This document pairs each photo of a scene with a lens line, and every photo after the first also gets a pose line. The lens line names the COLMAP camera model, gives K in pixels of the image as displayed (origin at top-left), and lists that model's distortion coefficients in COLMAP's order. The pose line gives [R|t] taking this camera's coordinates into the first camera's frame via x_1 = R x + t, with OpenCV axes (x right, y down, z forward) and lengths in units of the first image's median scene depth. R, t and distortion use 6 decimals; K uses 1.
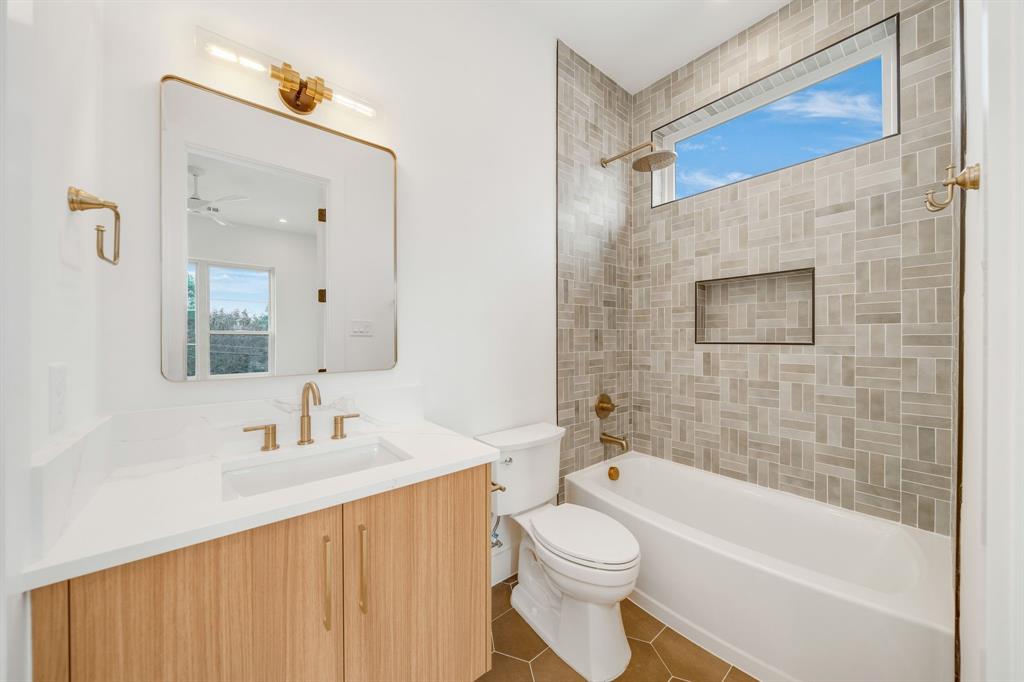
lens RADIAL K [[356.6, 0, 515.7], [0, 356.6, 340.1], [0, 0, 1]] dist [0.000755, 0.000106]
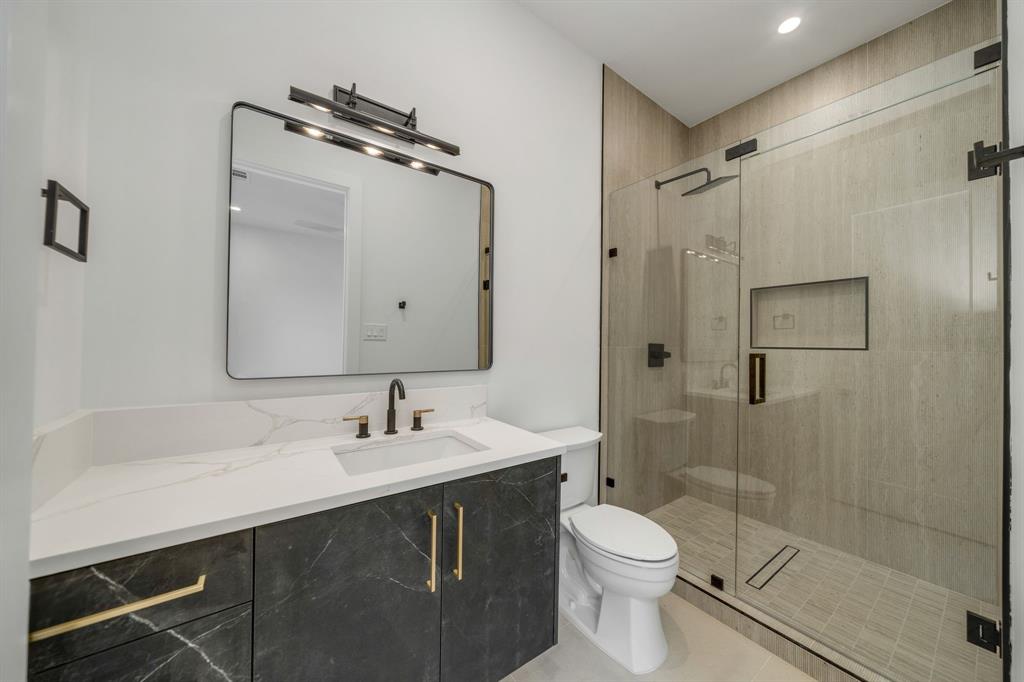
lens RADIAL K [[352.2, 0, 514.5], [0, 352.2, 339.5], [0, 0, 1]] dist [-0.000213, 0.000030]
pose [[0.997730, 0.018192, -0.064840, -0.119349], [-0.019347, 0.999665, -0.017220, 0.001210], [0.064505, 0.018436, 0.997747, -0.098841]]
